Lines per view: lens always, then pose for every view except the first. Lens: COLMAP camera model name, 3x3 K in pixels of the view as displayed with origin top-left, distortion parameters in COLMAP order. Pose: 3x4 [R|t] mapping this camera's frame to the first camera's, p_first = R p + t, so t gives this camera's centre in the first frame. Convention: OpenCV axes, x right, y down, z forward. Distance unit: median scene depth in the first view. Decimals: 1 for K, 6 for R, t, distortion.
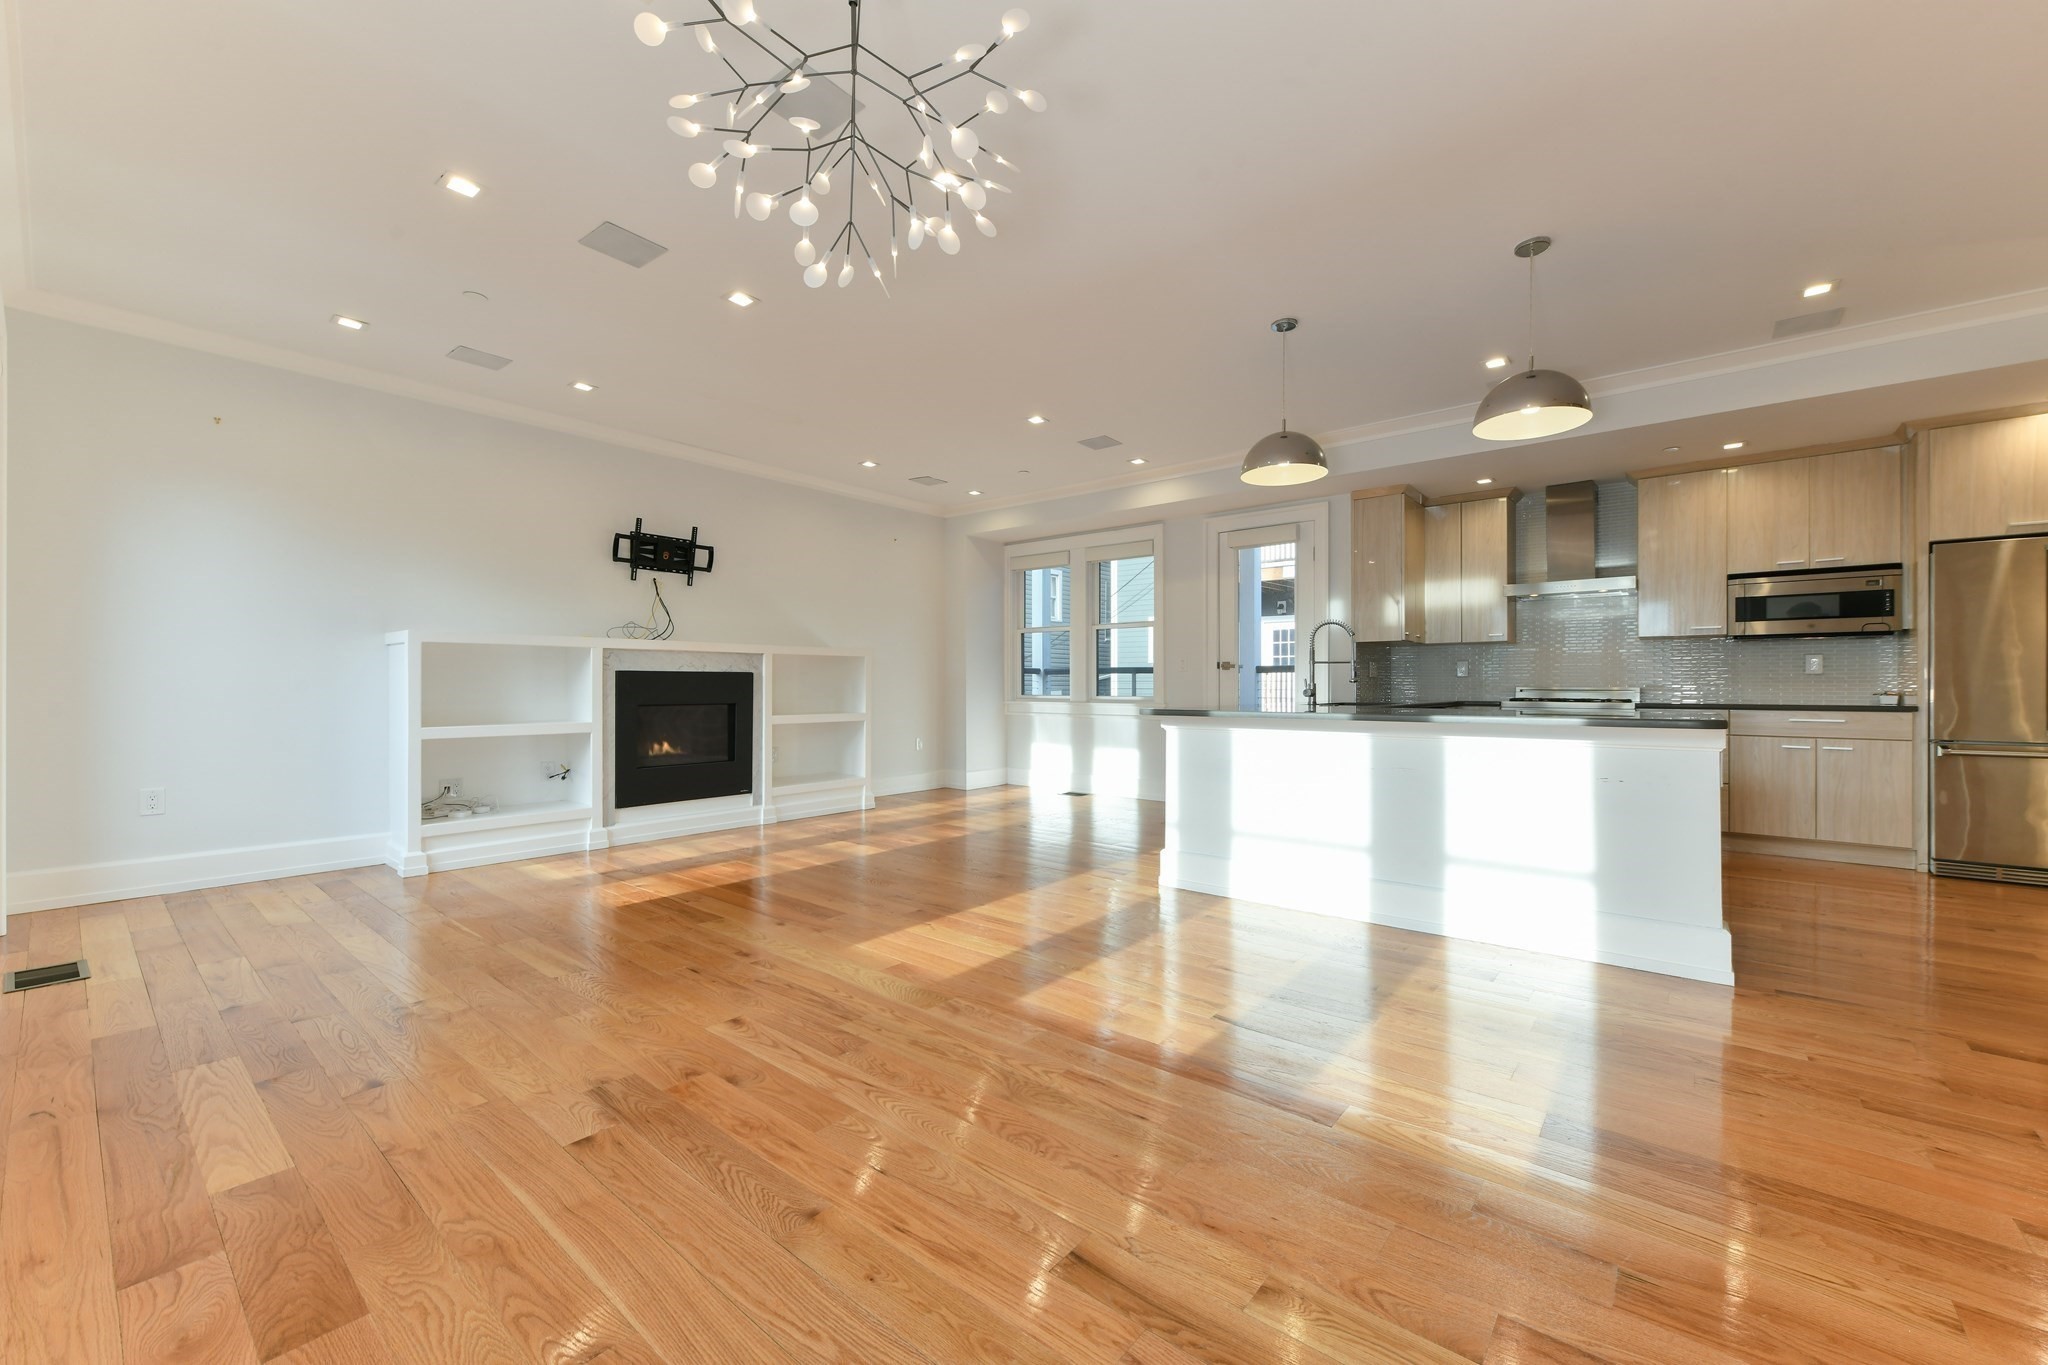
lens RADIAL K [[804.0, 0, 1038.6], [0, 804.0, 685.2], [0, 0, 1]] dist [0.006347, -0.000224]
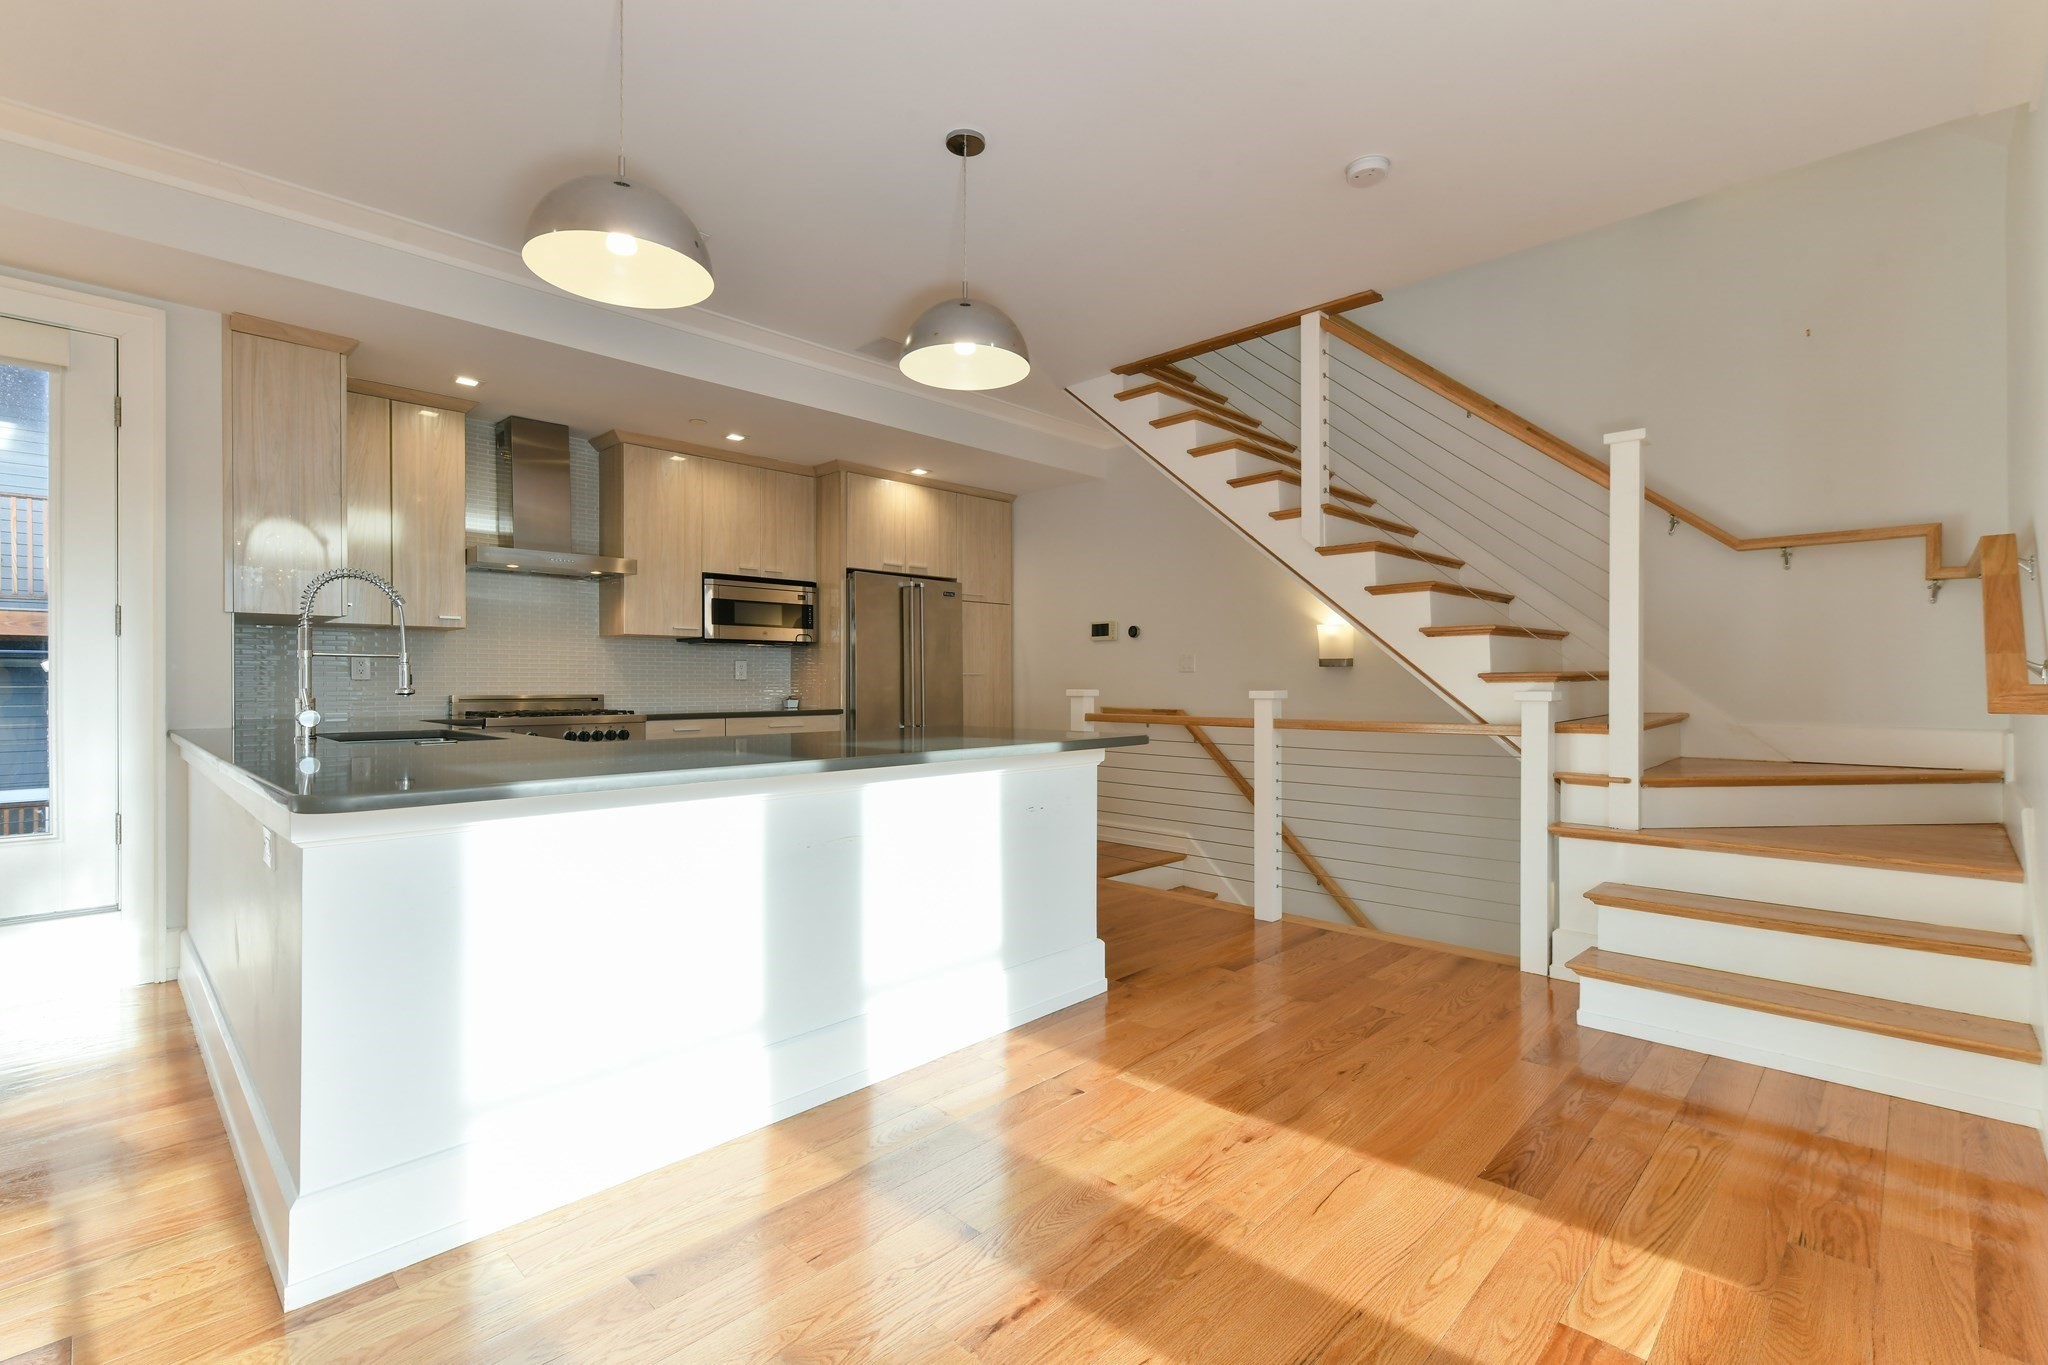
lens RADIAL K [[912.8, 0, 1053.0], [0, 912.8, 684.6], [0, 0, 1]] dist [0.002932, -0.000400]
pose [[0.074956, -0.003078, 0.997182, -0.161403], [-0.000462, 0.999995, 0.003122, -0.011657], [-0.997187, -0.000695, 0.074954, 0.519152]]
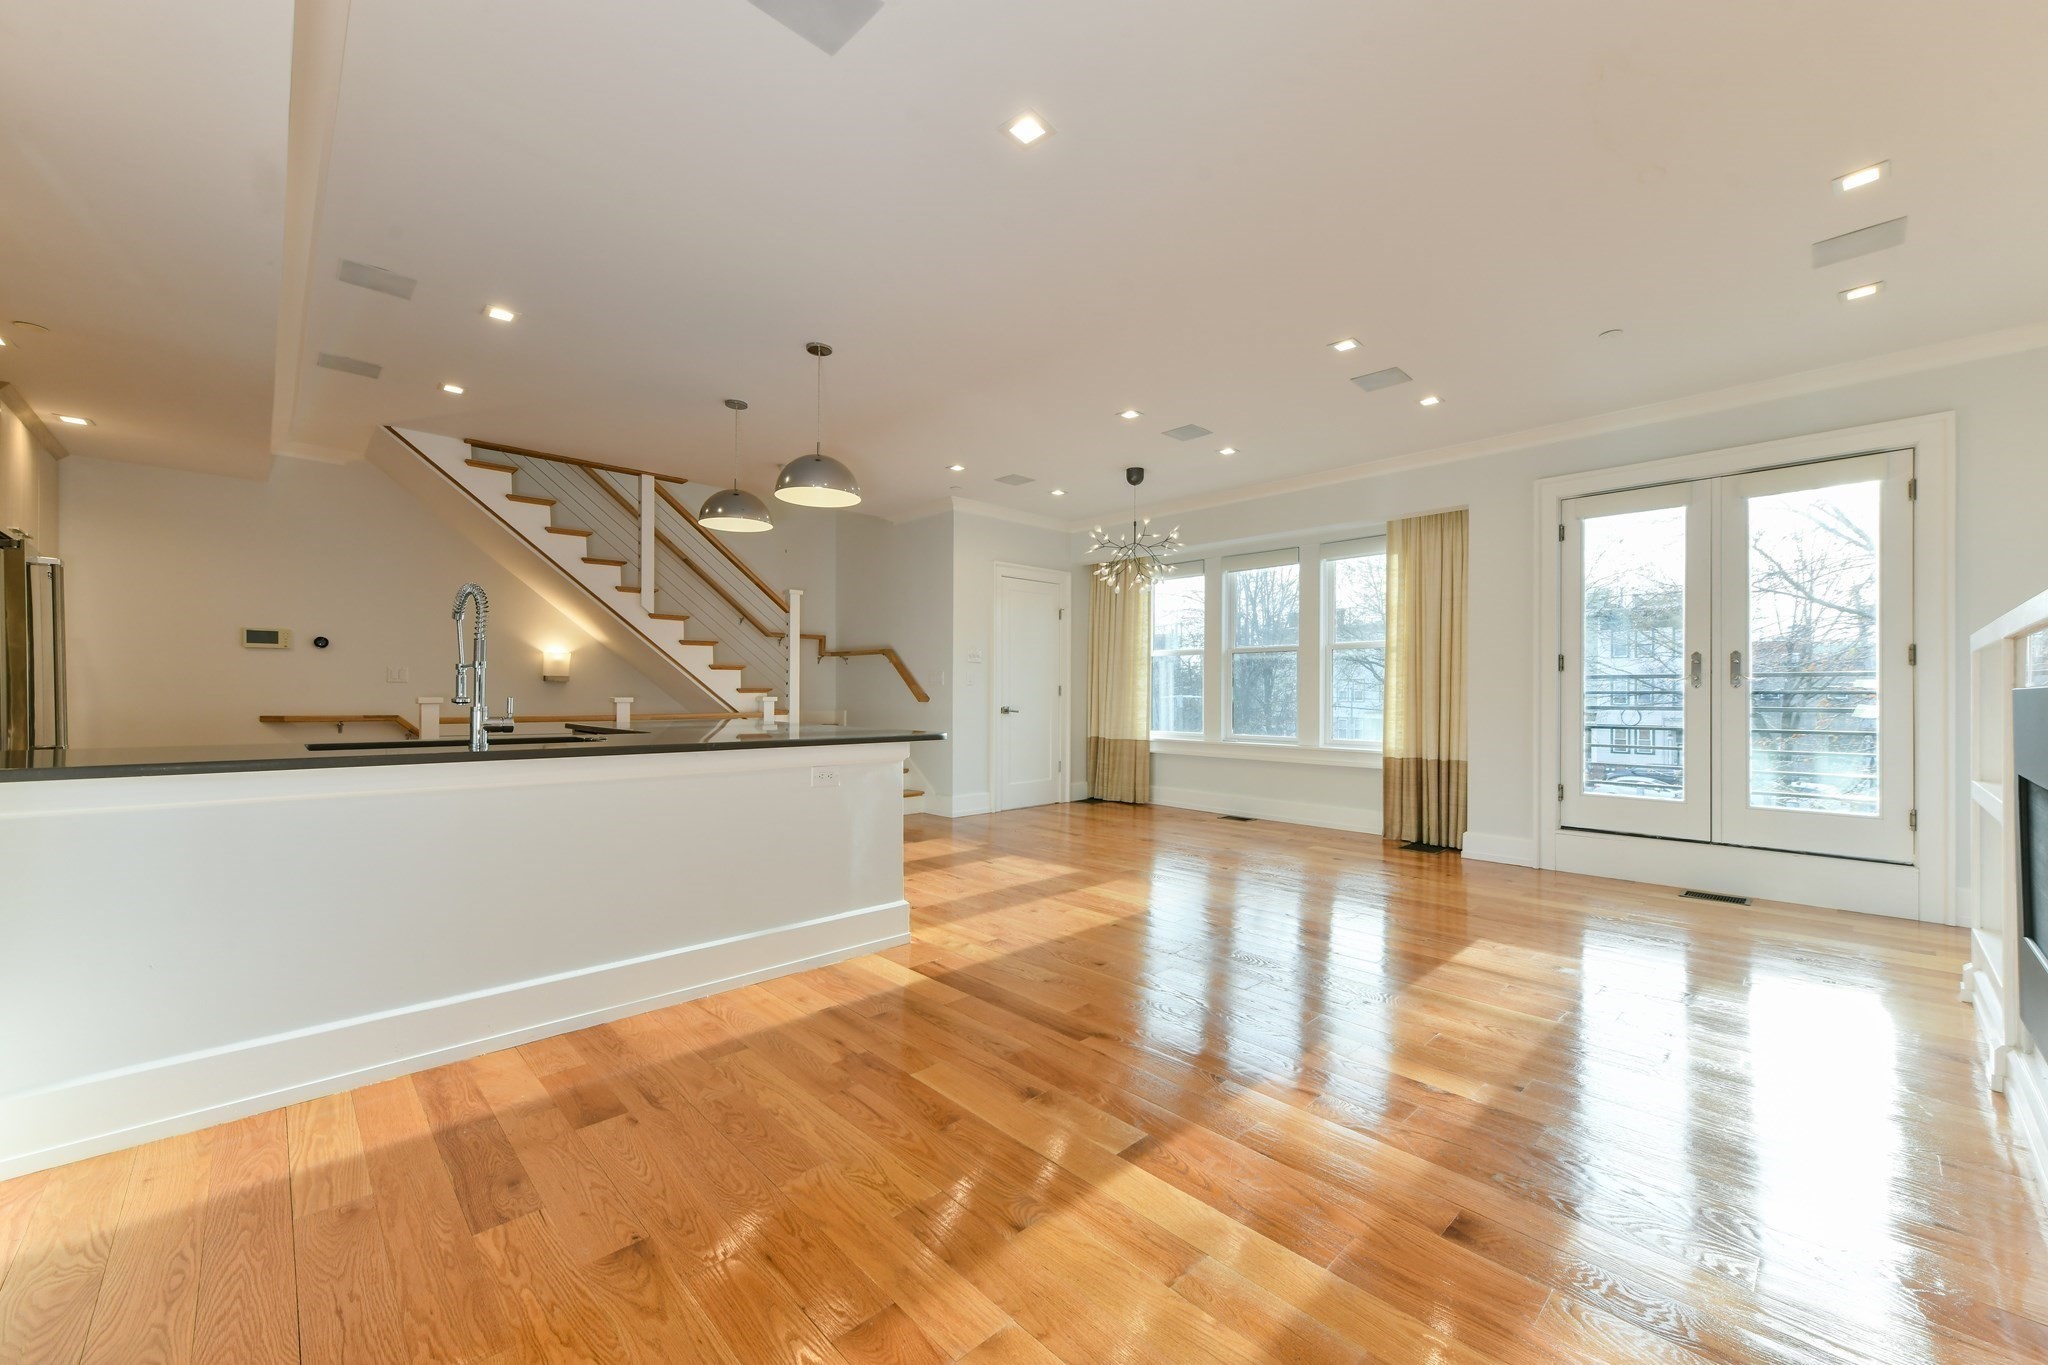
lens RADIAL K [[804.0, 0, 1024.9], [0, 804.0, 698.4], [0, 0, 1]] dist [0.006347, -0.000224]
pose [[-0.992505, -0.006259, 0.122047, -0.052889], [-0.005625, 0.999969, 0.005537, -0.012150], [-0.122077, 0.004809, -0.992509, 1.465422]]
